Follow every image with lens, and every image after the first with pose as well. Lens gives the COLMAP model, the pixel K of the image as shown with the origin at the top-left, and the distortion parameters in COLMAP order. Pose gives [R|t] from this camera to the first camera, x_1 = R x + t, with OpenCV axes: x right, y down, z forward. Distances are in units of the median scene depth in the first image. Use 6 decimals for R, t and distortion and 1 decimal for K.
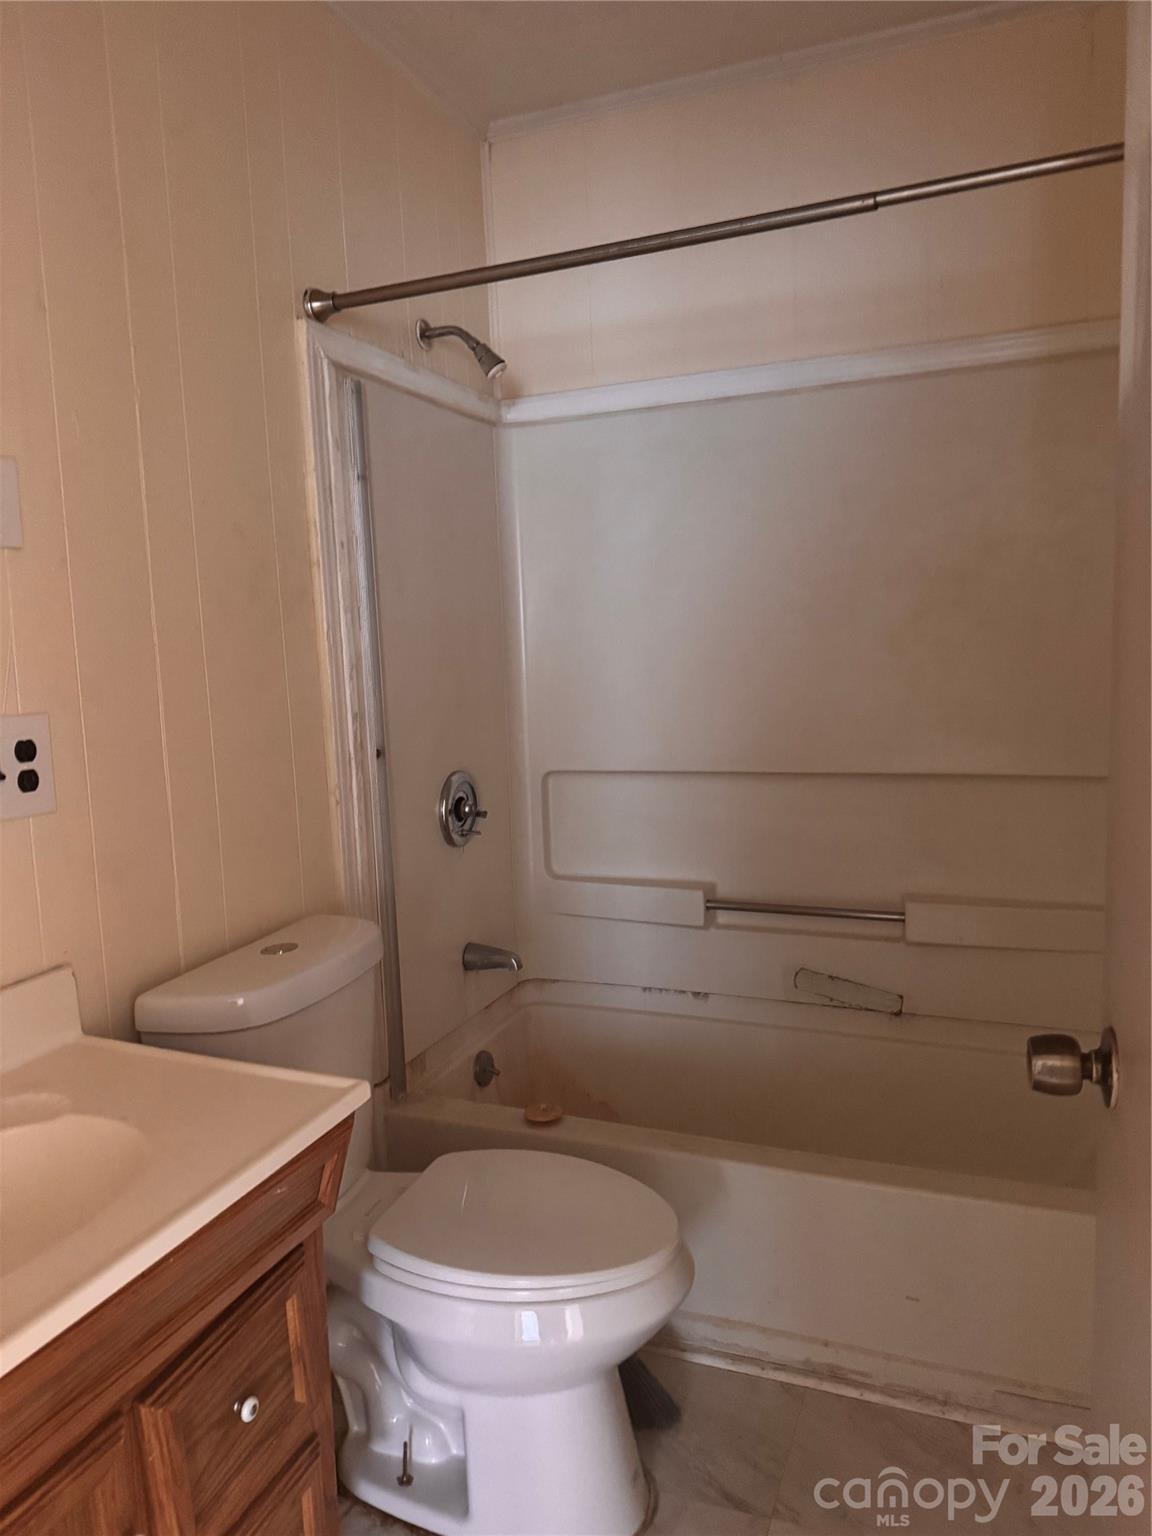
lens RADIAL K [[1115.1, 0, 573.9], [0, 1115.1, 764.8], [0, 0, 1]] dist [0.083270, -0.099760]
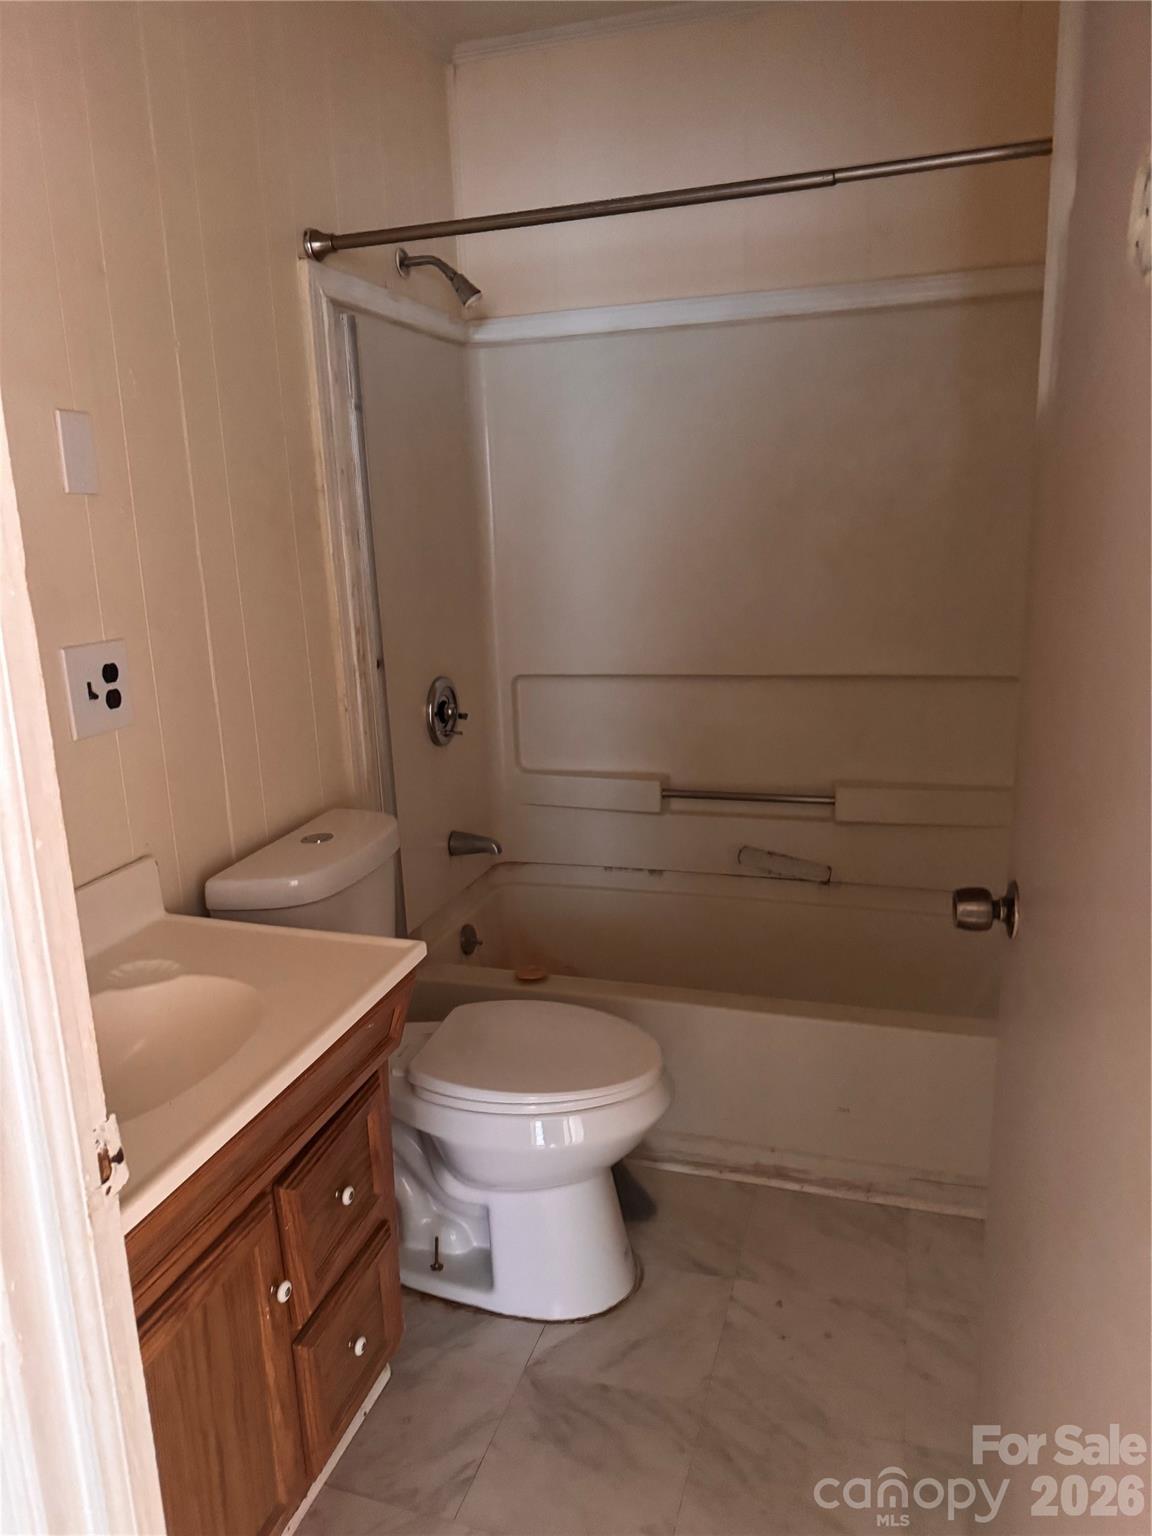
lens RADIAL K [[1107.2, 0, 576.1], [0, 1107.2, 770.2], [0, 0, 1]] dist [0.151361, -0.240096]
pose [[0.996792, -0.017091, 0.078190, -0.072102], [0.008840, 0.994467, 0.104678, -0.021215], [-0.079547, -0.103651, 0.991428, -0.133217]]
